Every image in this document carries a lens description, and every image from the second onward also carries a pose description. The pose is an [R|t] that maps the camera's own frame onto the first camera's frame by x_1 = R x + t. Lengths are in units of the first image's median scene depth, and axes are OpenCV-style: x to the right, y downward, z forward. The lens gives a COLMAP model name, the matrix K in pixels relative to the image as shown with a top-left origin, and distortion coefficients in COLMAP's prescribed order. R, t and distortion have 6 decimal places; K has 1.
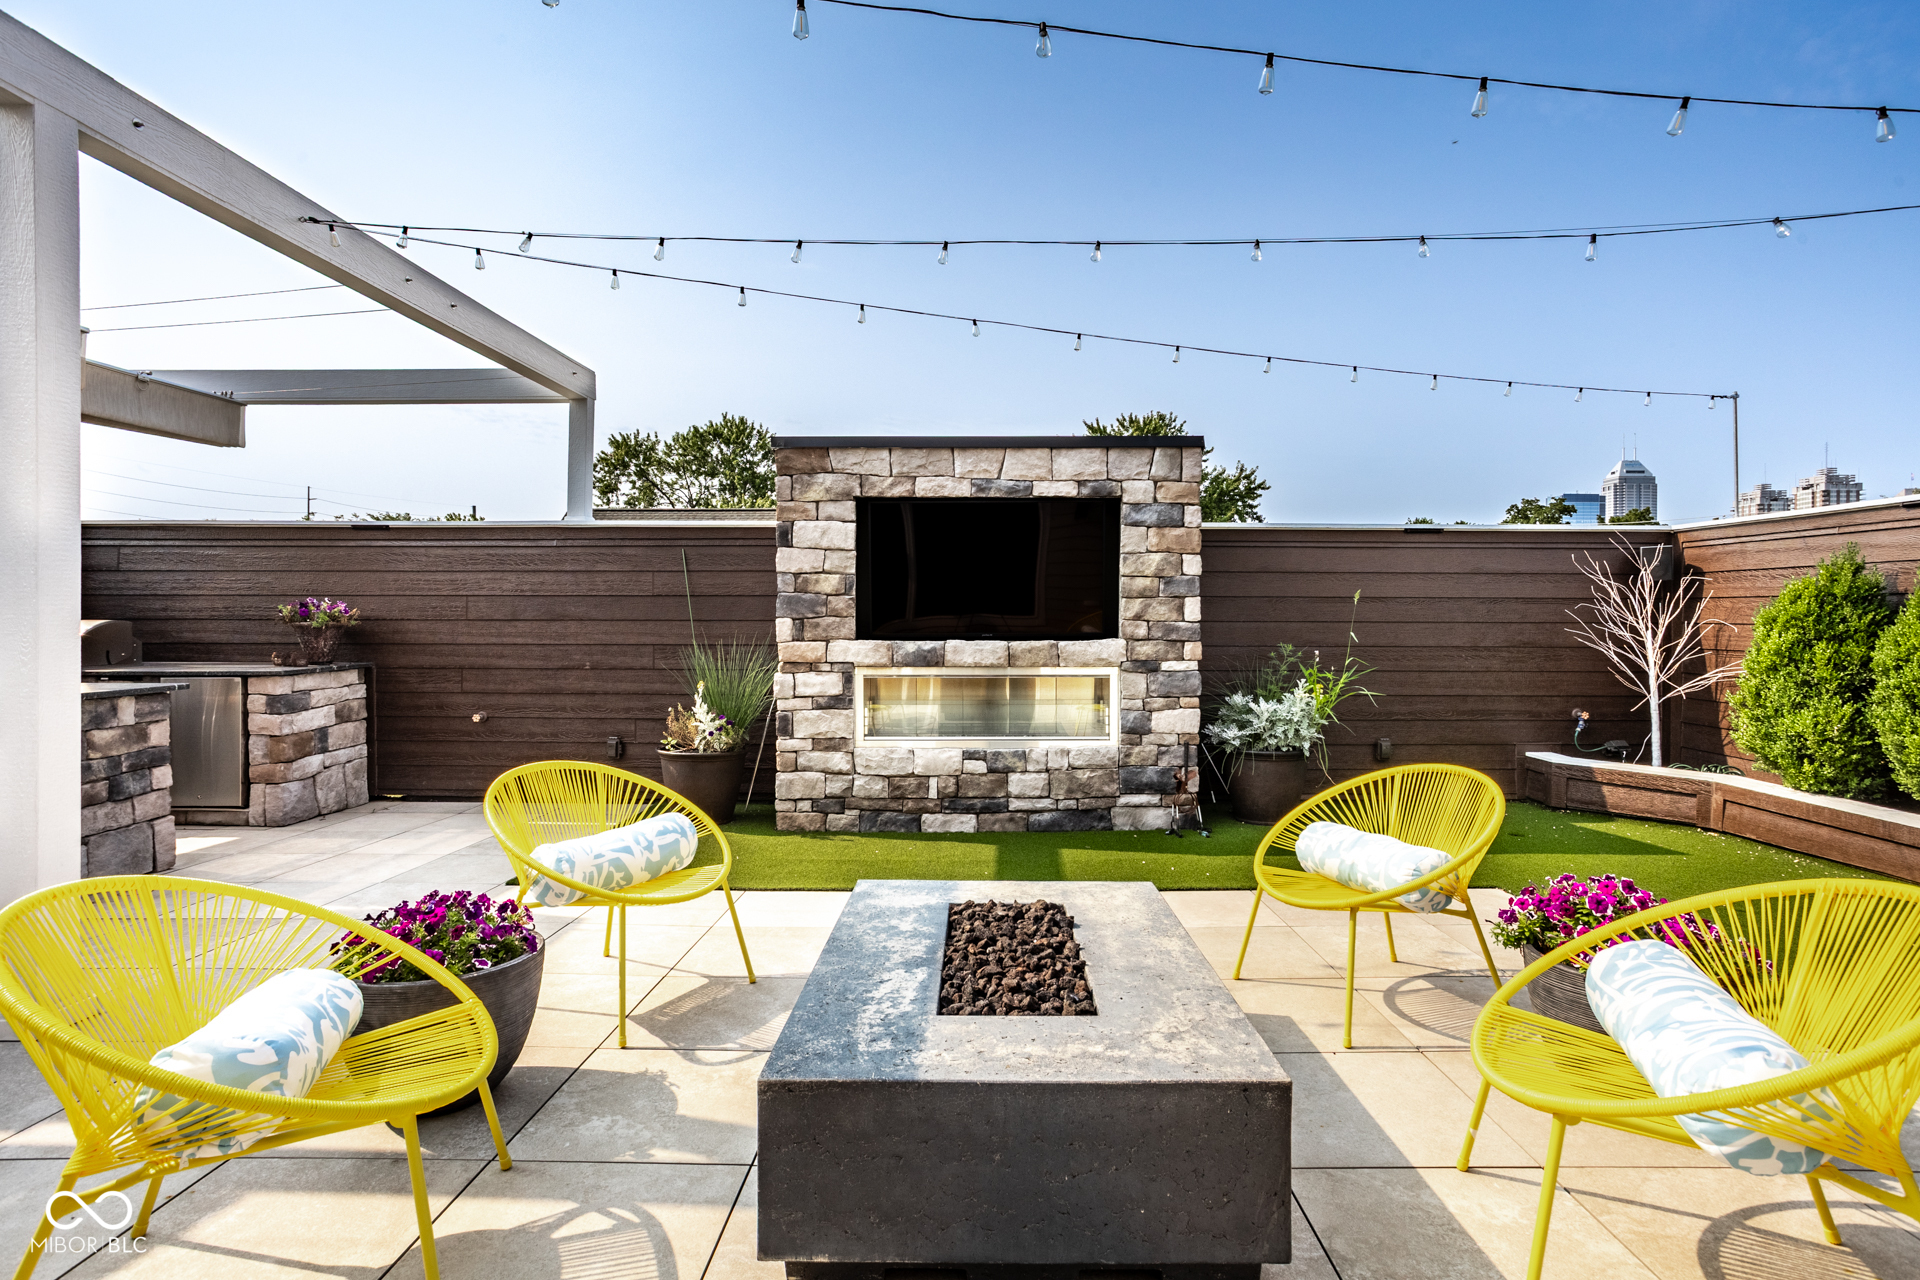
lens RADIAL K [[969.1, 0, 987.1], [0, 969.1, 624.3], [0, 0, 1]] dist [-0.058150, 0.039941]
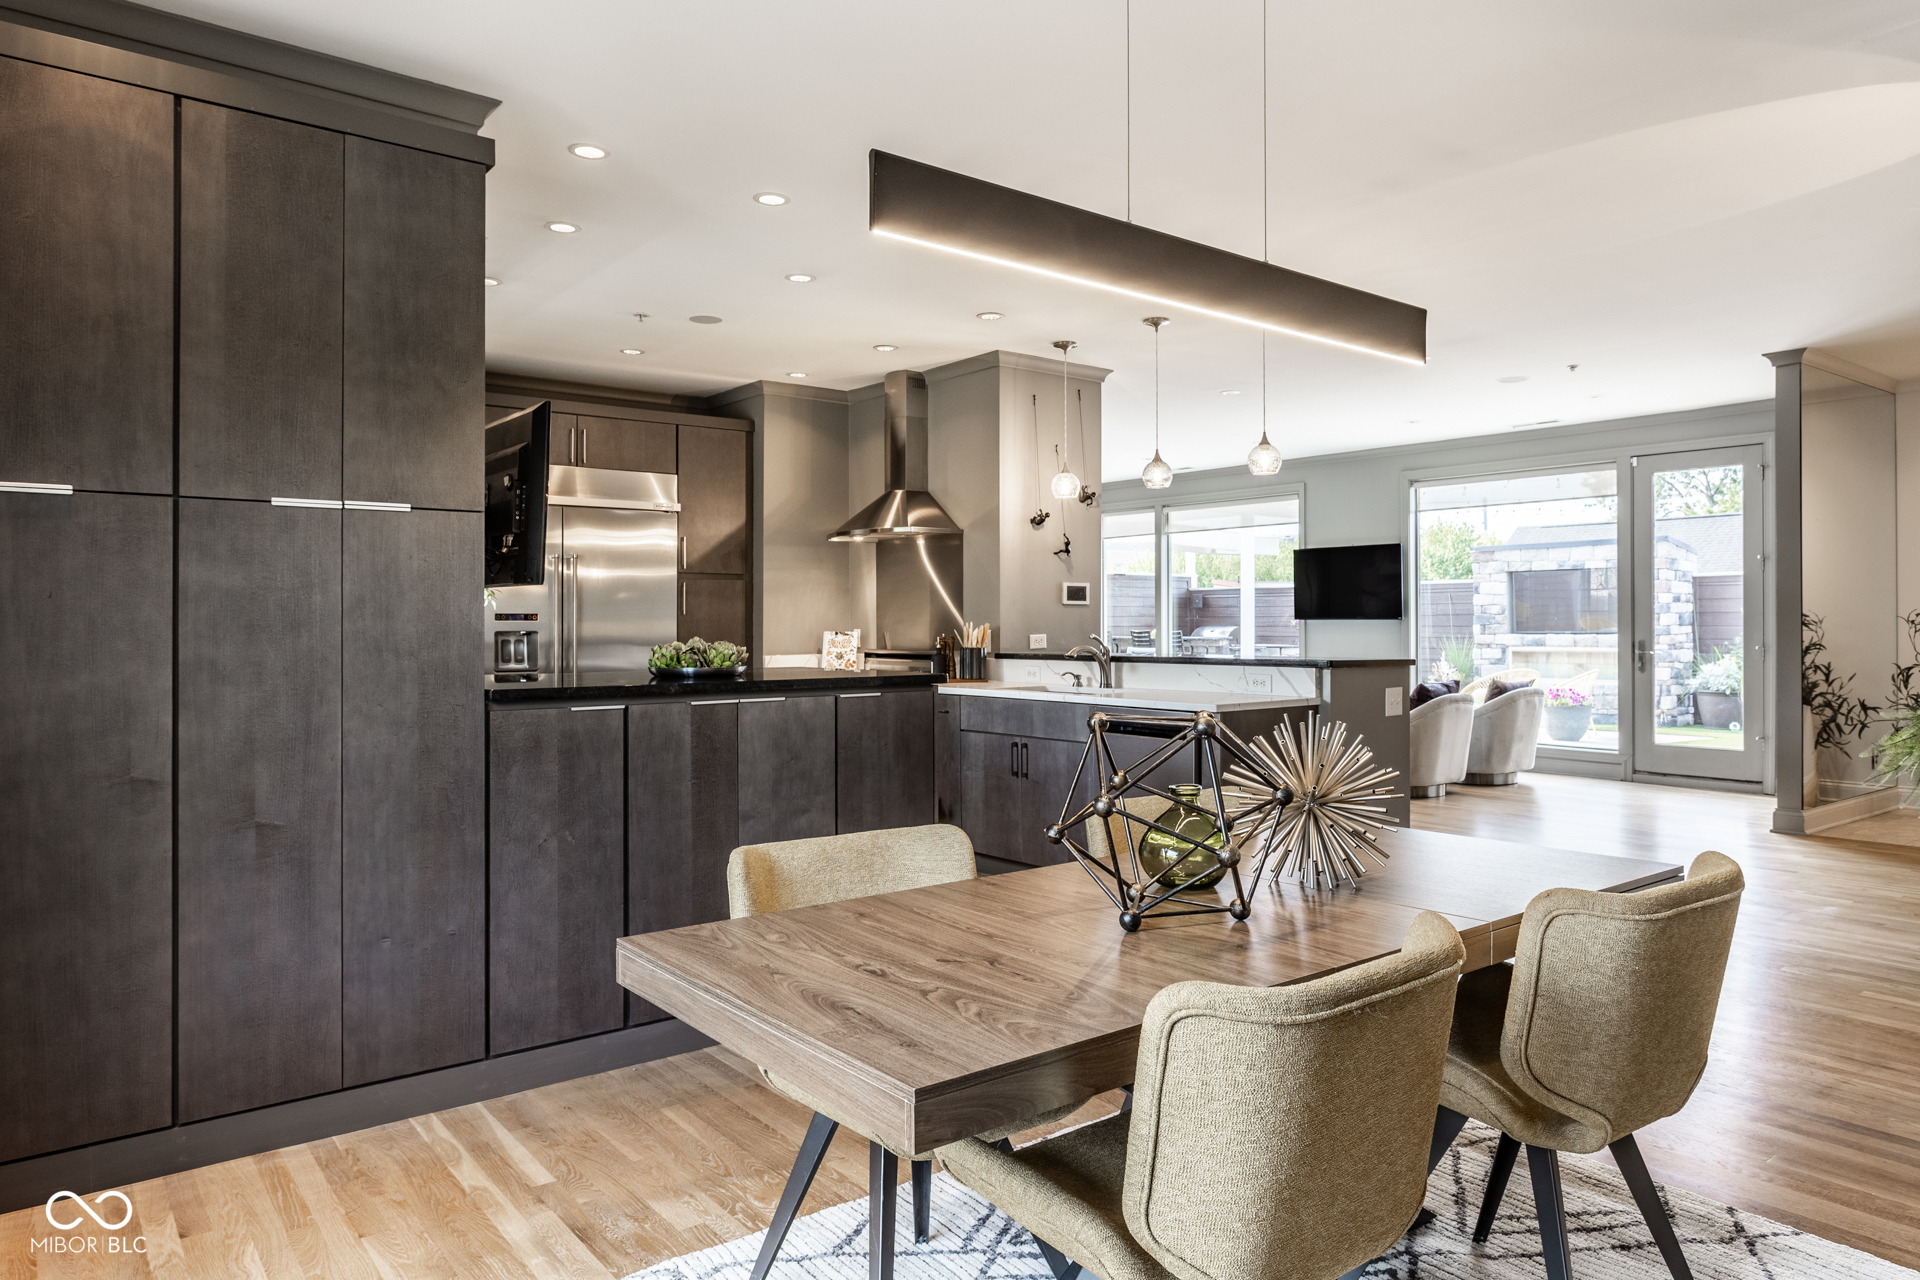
lens RADIAL K [[1205.4, 0, 994.0], [0, 1205.4, 616.5], [0, 0, 1]] dist [0.000612, 0.000419]
pose [[0.636076, -0.009512, -0.771568, 1.280525], [-0.004914, 0.999854, -0.016378, 0.027011], [0.771611, 0.014209, 0.635936, -1.725586]]
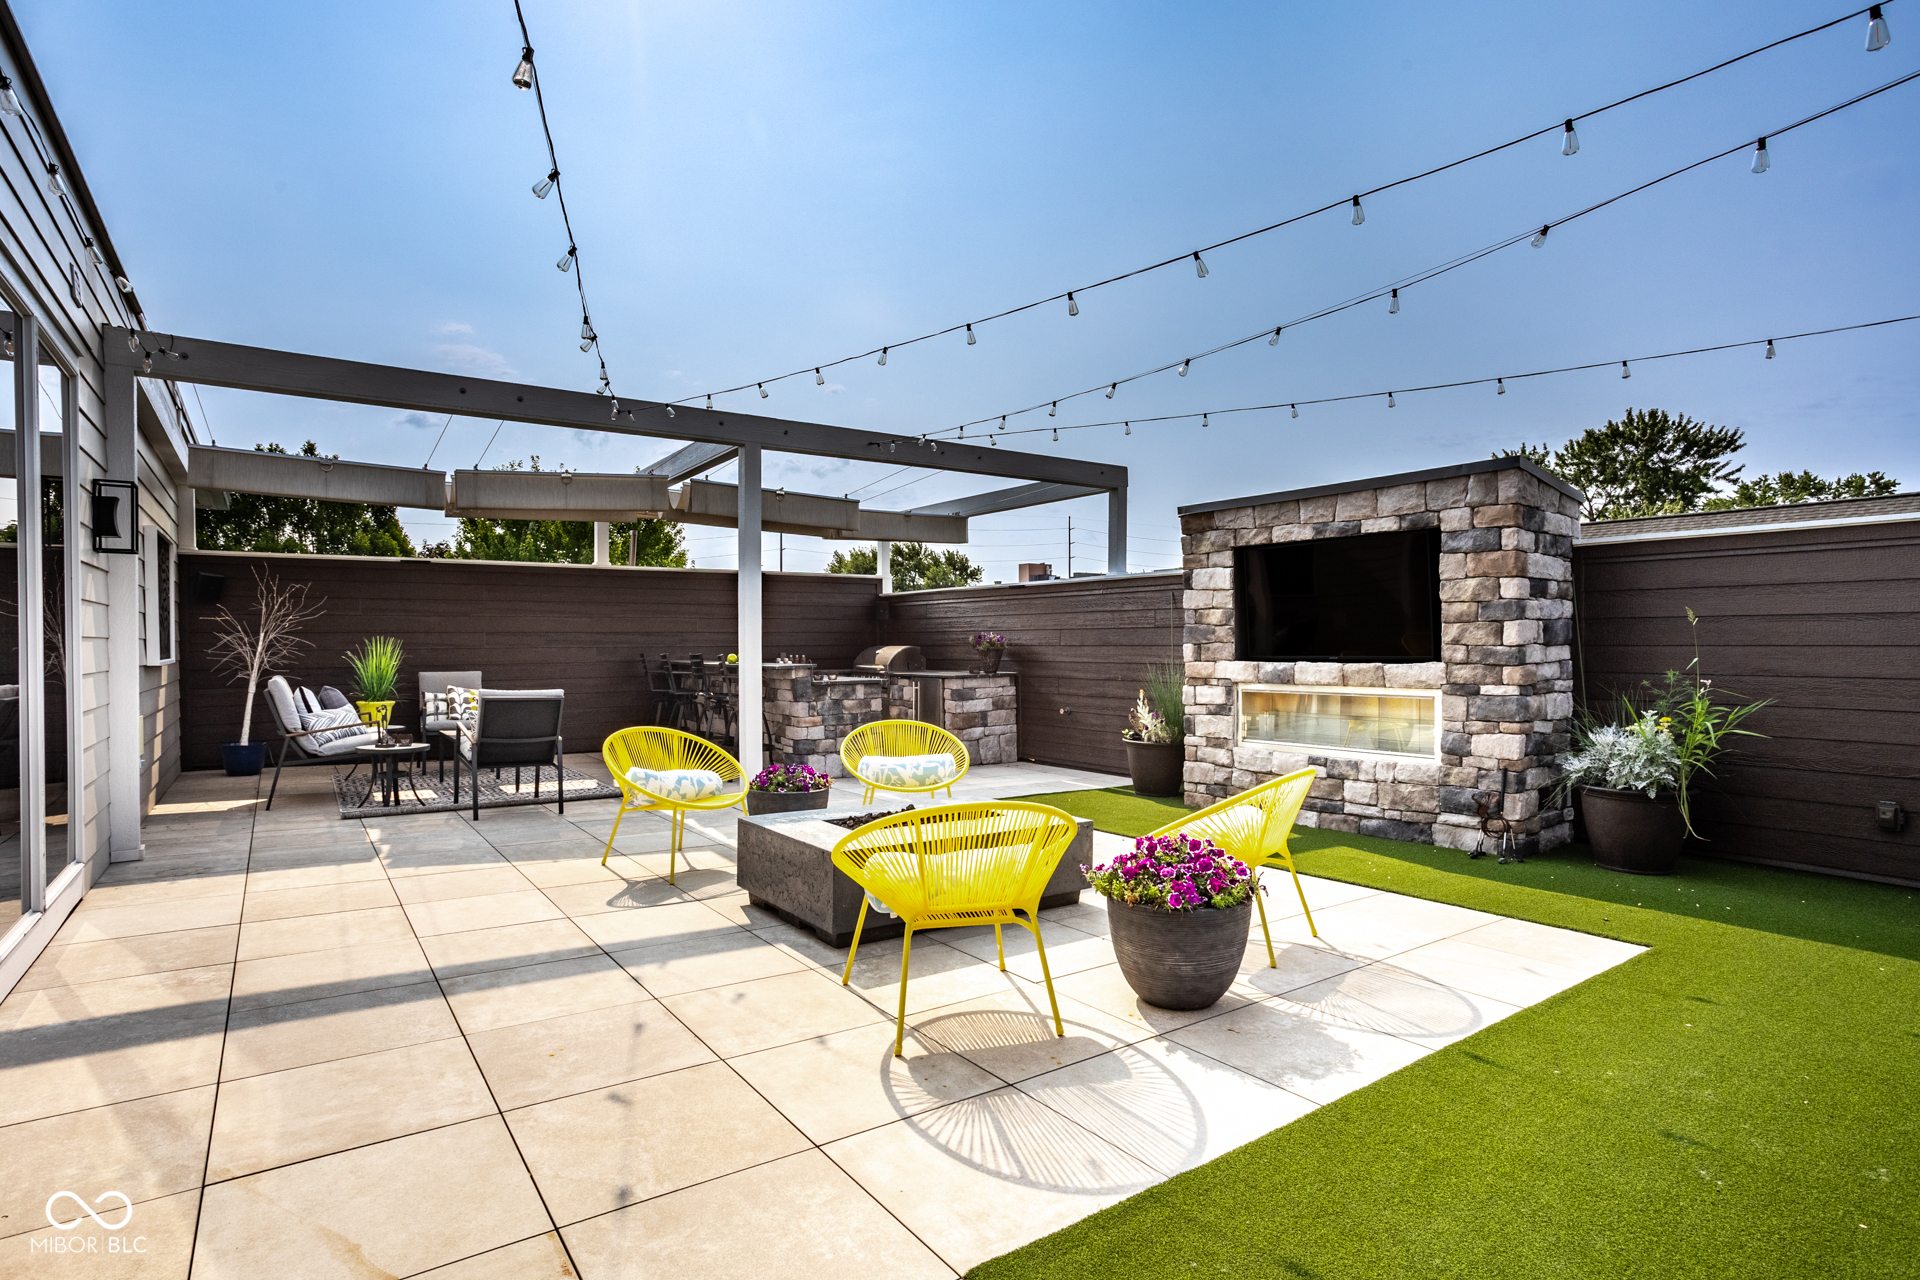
lens RADIAL K [[961.1, 0, 955.8], [0, 961.1, 643.5], [0, 0, 1]] dist [-0.055234, 0.038429]
pose [[0.592012, -0.003985, -0.805919, 0.651990], [-0.001195, 0.999982, -0.005822, 0.001268], [0.805928, 0.004410, 0.591997, -0.026384]]
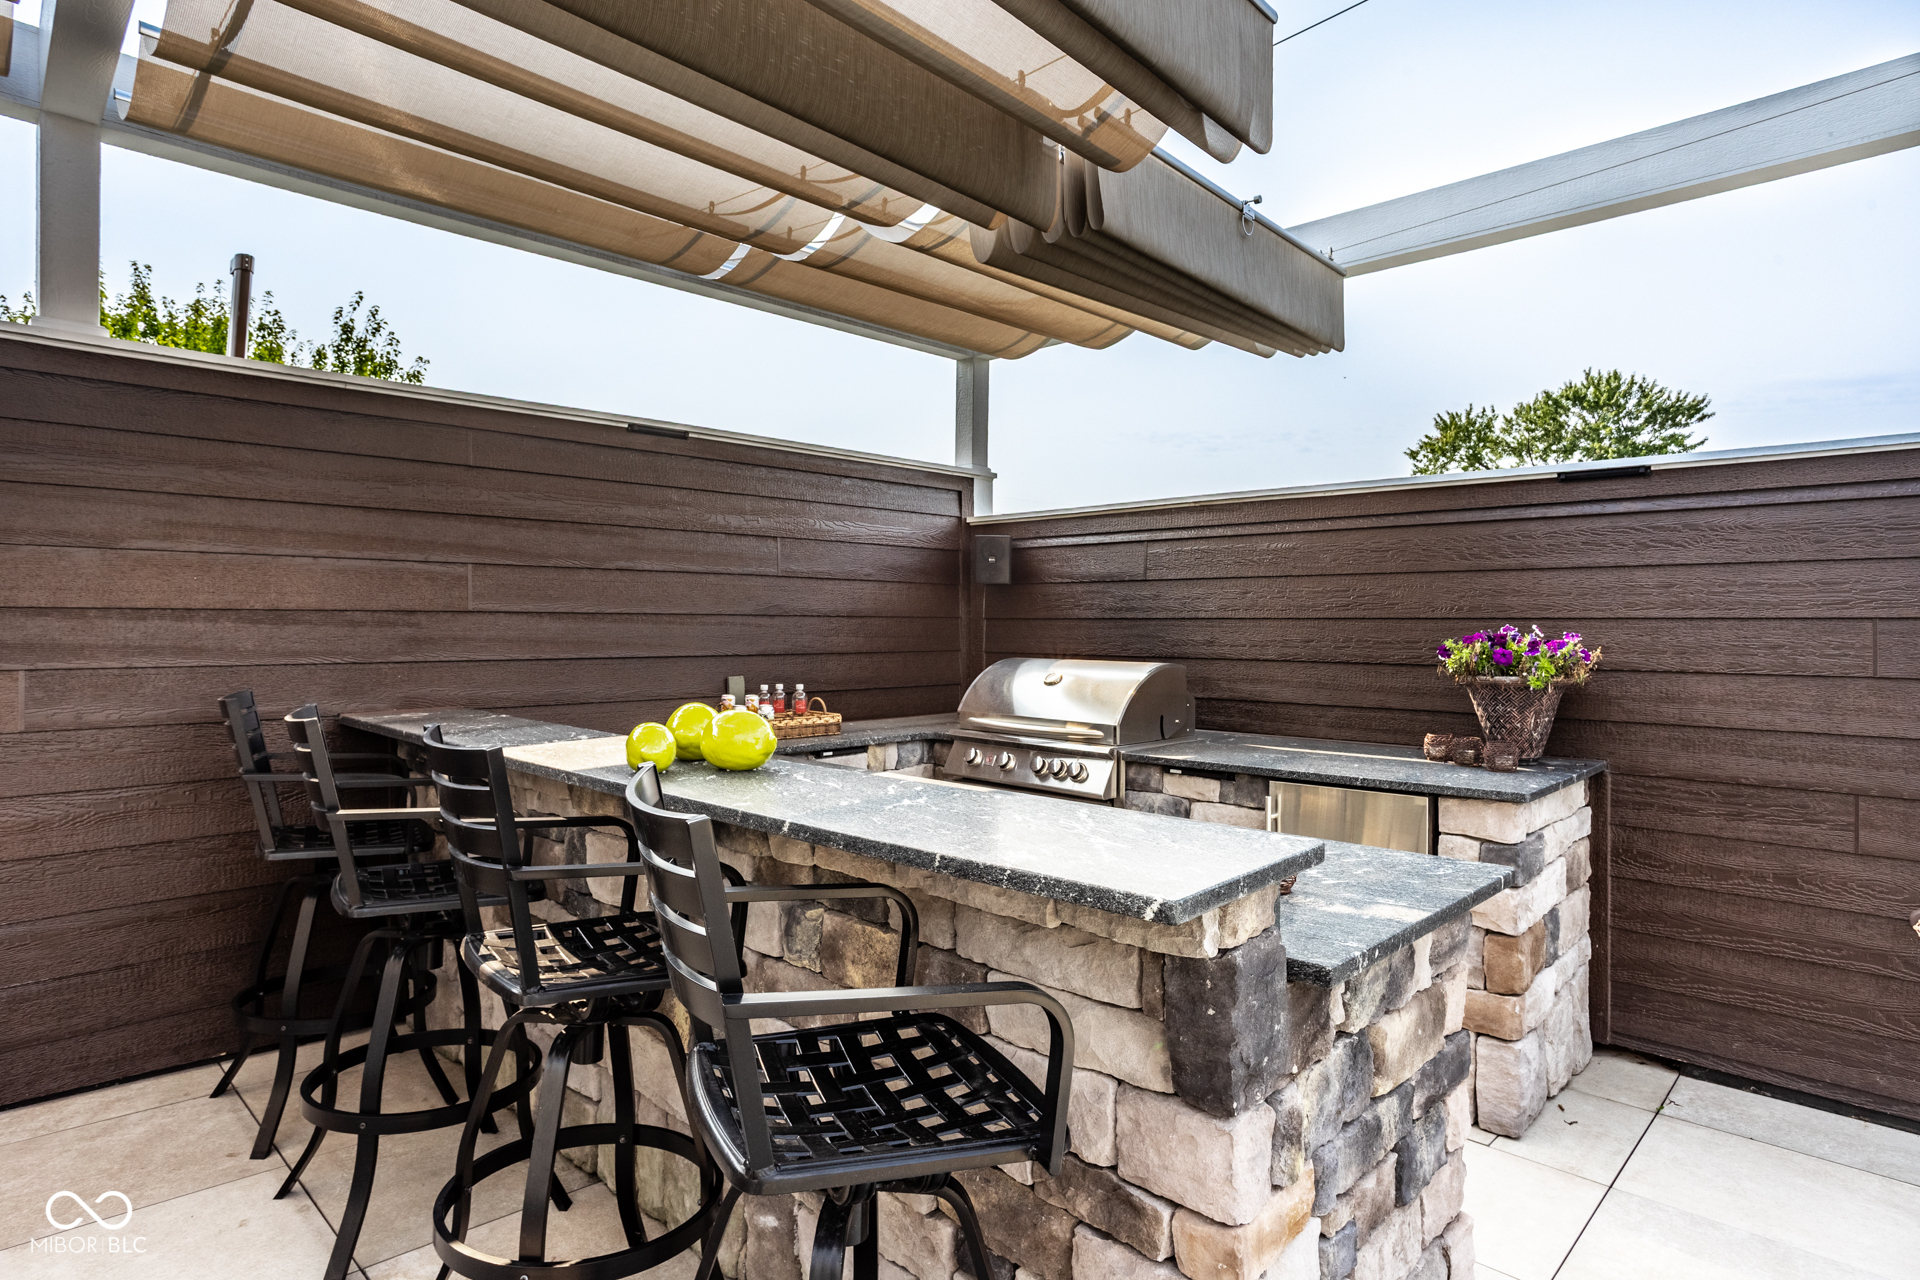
lens RADIAL K [[1059.9, 0, 937.5], [0, 1059.9, 619.7], [0, 0, 1]] dist [-0.041438, 0.016928]
pose [[0.707785, -0.002044, -0.706425, -0.587783], [-0.009850, 0.999870, -0.012763, -0.022980], [0.706359, 0.015992, 0.707673, 0.457396]]
